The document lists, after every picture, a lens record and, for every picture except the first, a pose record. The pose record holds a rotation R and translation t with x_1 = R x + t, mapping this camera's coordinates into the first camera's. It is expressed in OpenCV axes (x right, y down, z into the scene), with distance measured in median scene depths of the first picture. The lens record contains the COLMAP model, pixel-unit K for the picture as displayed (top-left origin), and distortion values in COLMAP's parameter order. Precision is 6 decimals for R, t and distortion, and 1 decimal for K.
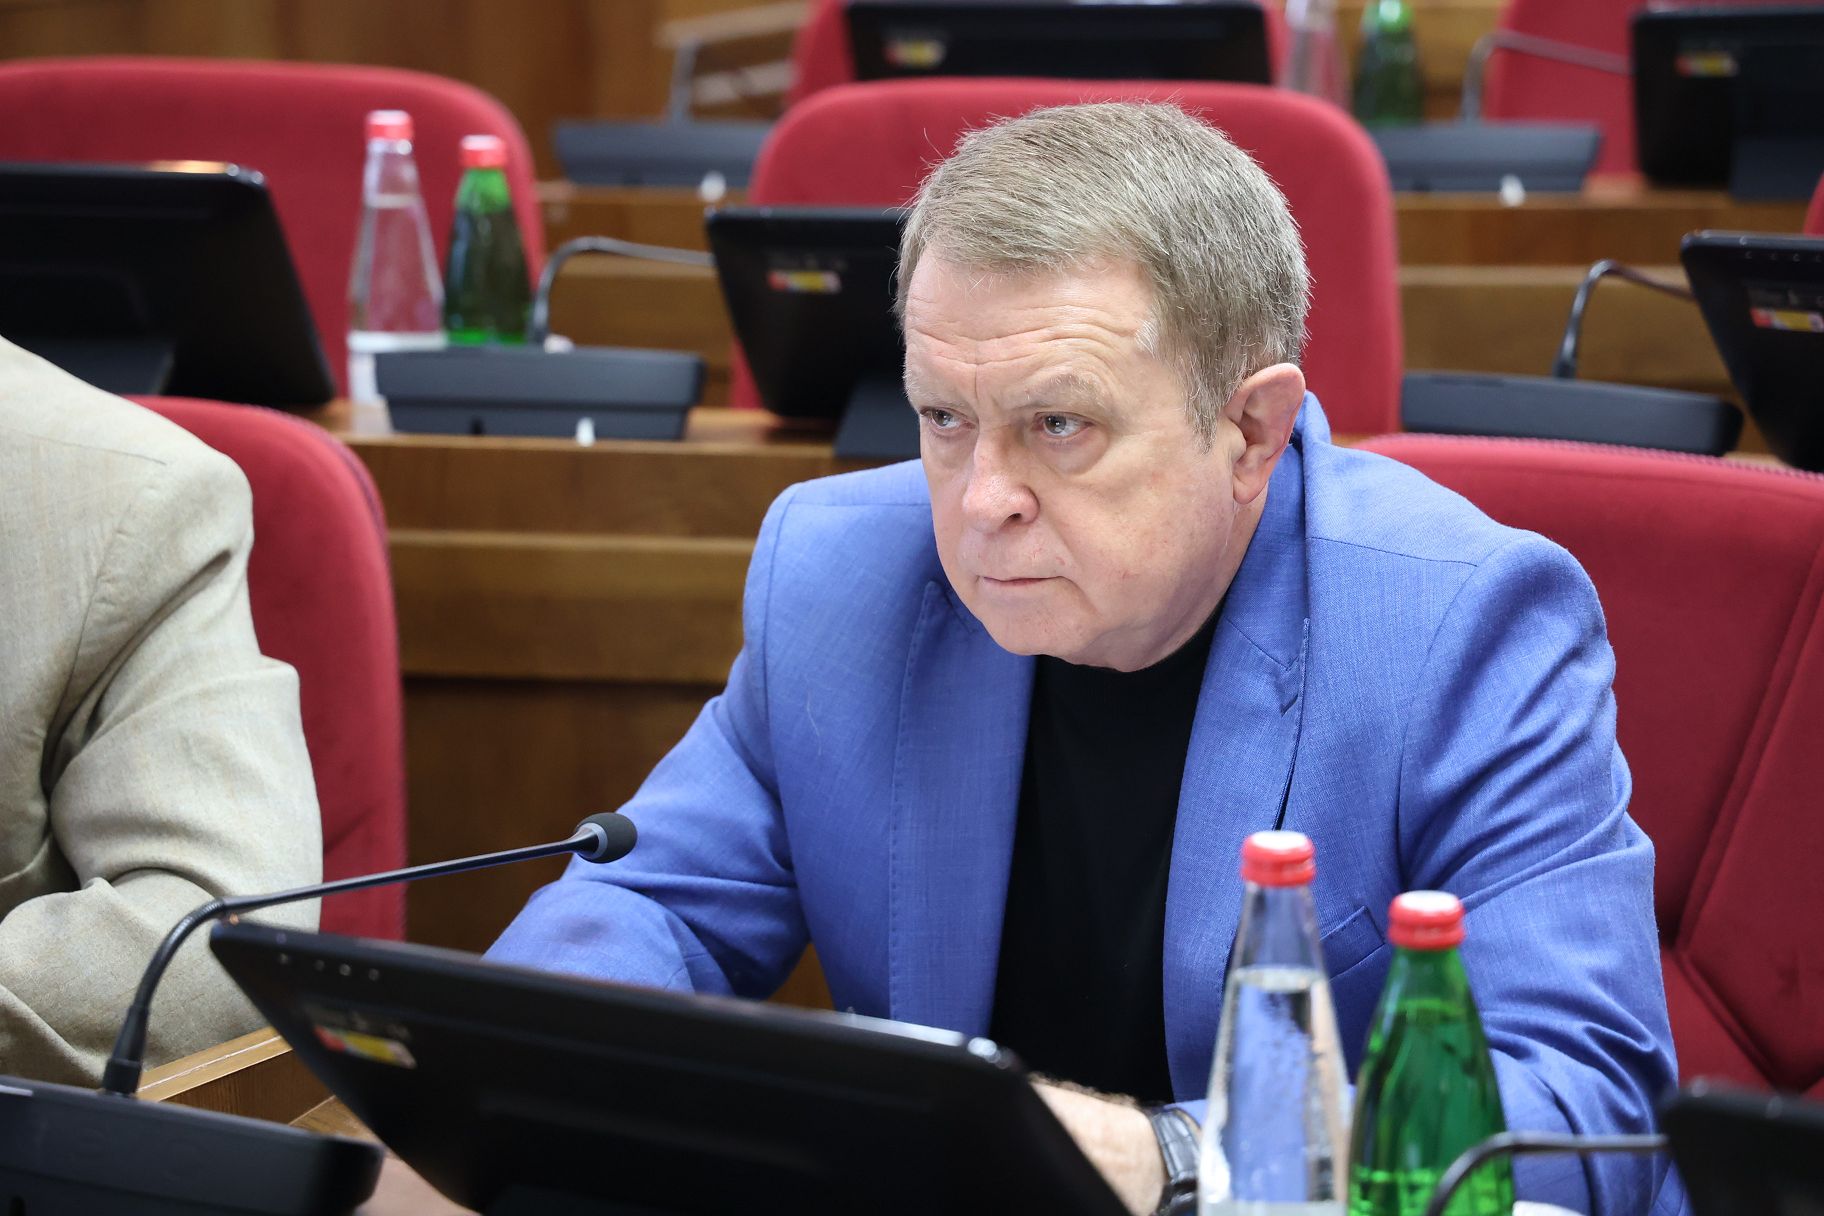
lens RADIAL K [[5551.4, 0, 911.7], [0, 5551.4, 608.0], [0, 0, 1]] dist [-0.008691, 0.000000]
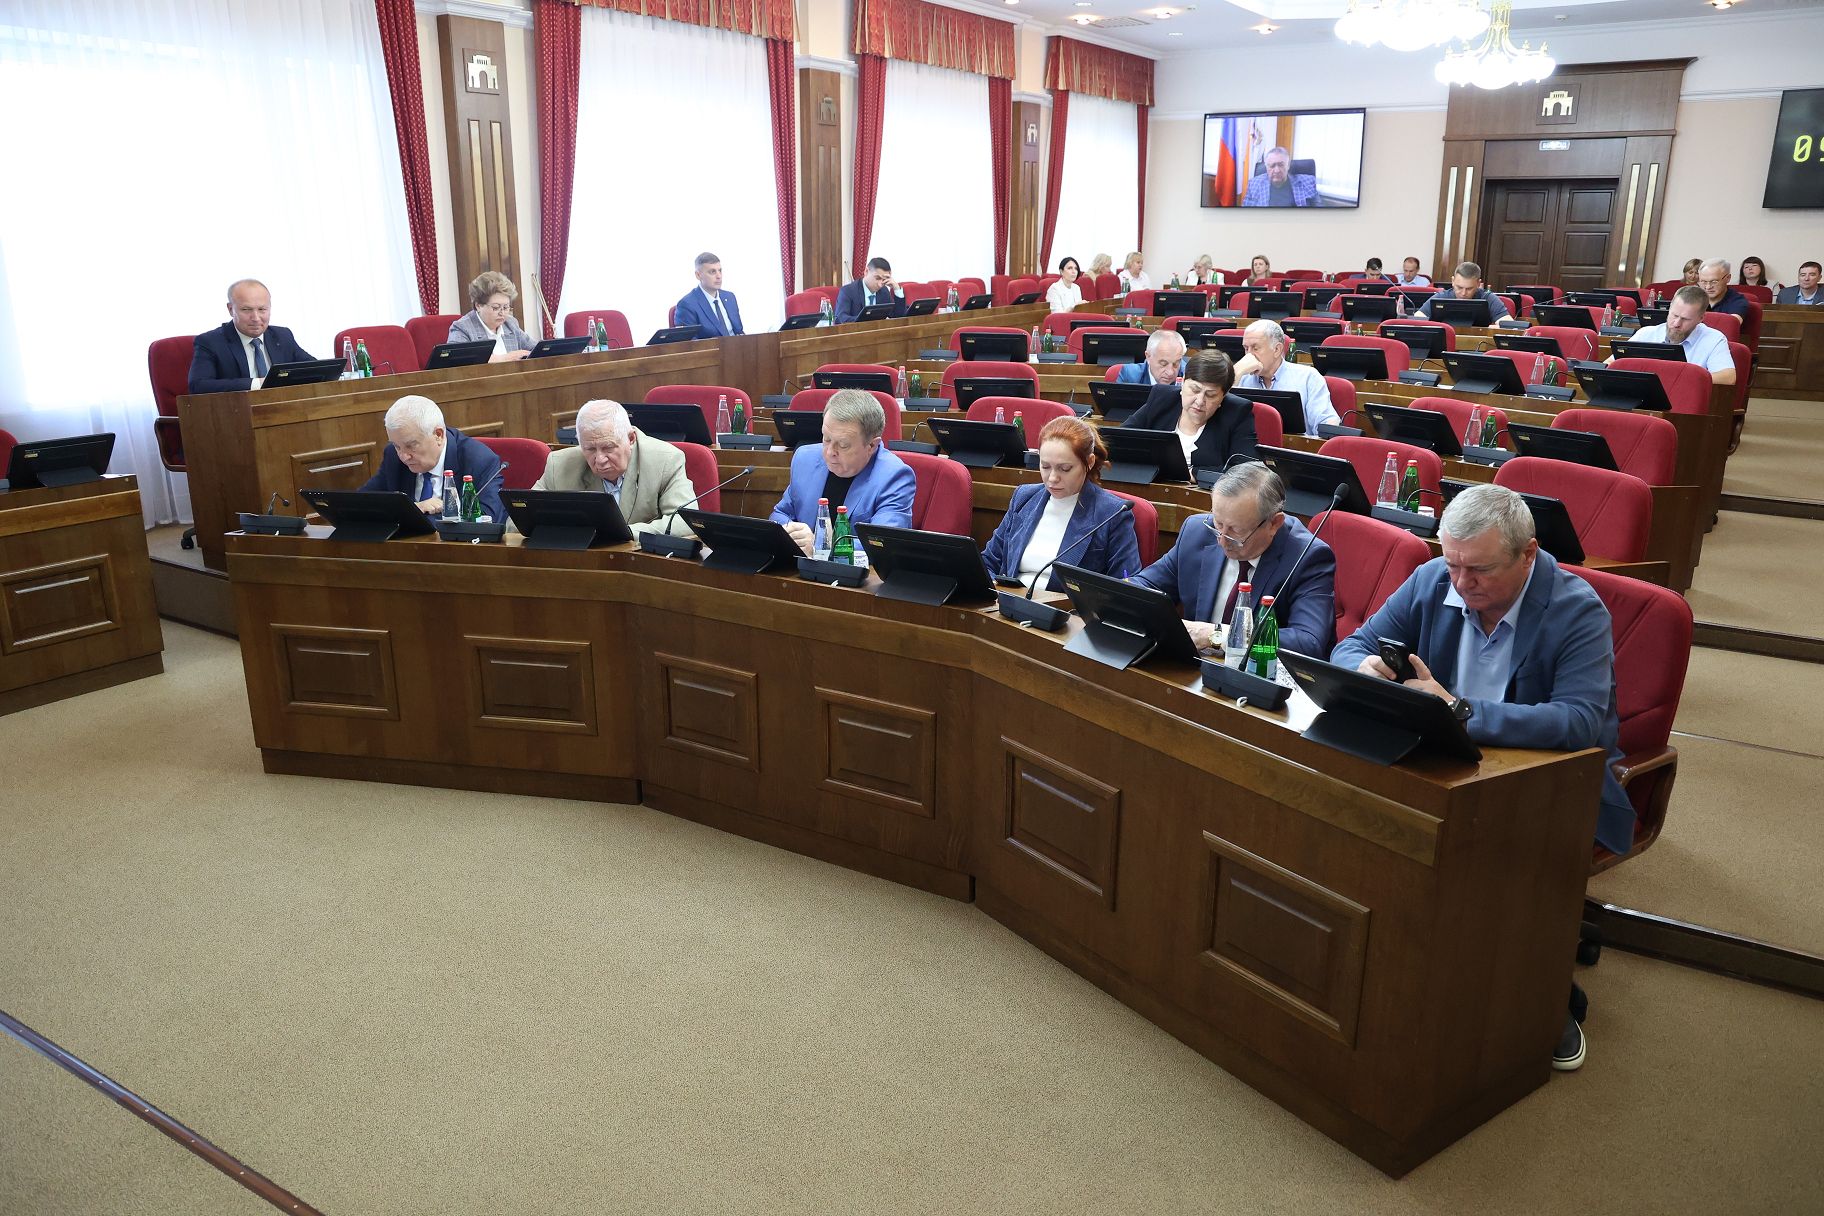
lens RADIAL K [[1322.0, 0, 911.6], [0, 1322.0, 606.8], [0, 0, 1]] dist [0.004730, 0.001305]
pose [[0.999990, -0.002804, -0.003503, 0.118738], [0.003064, 0.997073, 0.076397, 0.030534], [0.003279, -0.076407, 0.997071, -0.446903]]
